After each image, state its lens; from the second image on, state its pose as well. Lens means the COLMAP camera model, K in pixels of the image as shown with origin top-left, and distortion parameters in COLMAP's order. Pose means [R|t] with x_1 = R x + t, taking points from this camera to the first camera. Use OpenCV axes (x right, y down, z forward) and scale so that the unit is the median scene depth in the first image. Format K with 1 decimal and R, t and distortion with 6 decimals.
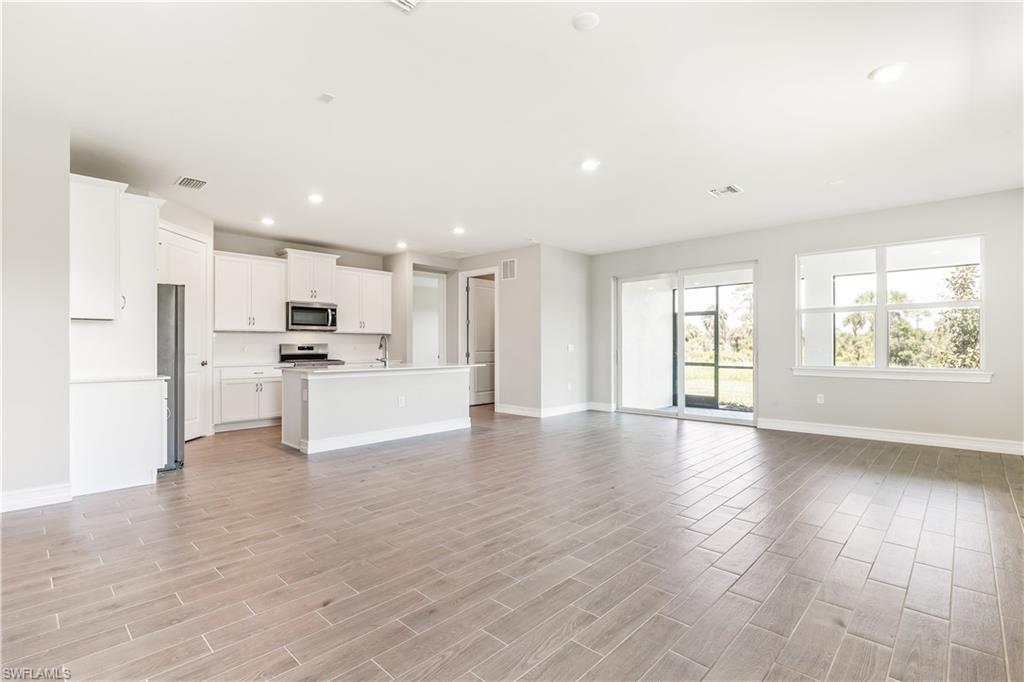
lens RADIAL K [[479.0, 0, 512.6], [0, 479.0, 343.3], [0, 0, 1]] dist [-0.006111, -0.000342]
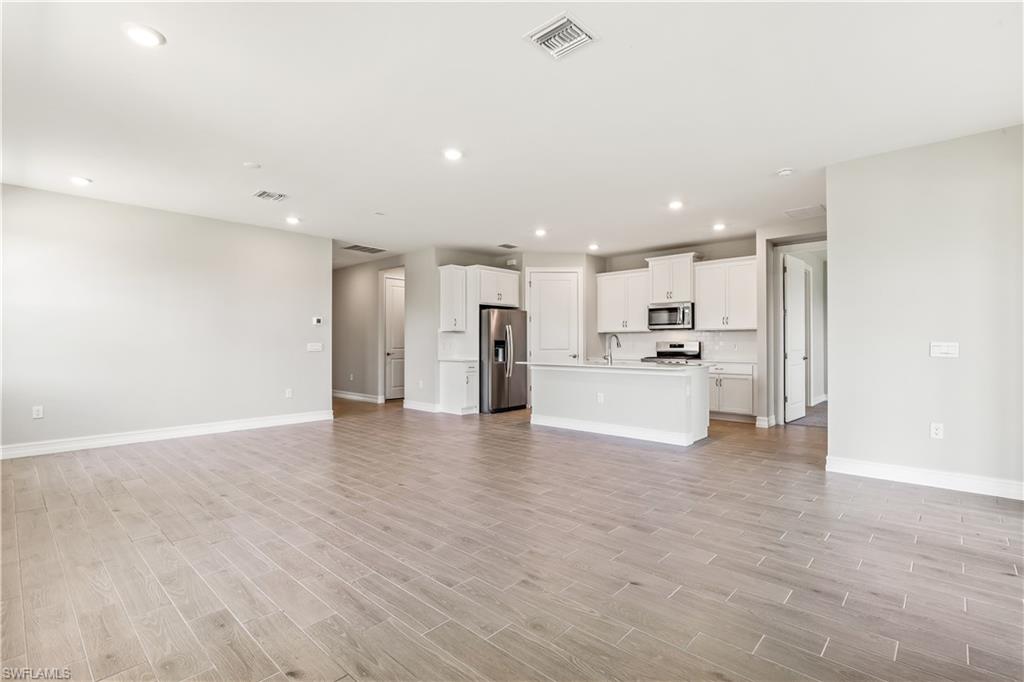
lens RADIAL K [[479.0, 0, 512.6], [0, 479.0, 343.3], [0, 0, 1]] dist [-0.006111, -0.000342]
pose [[0.013758, 0.000510, -0.999905, 0.613145], [0.006653, 0.999978, 0.000602, 0.001171], [0.999883, -0.006660, 0.013754, 0.610229]]
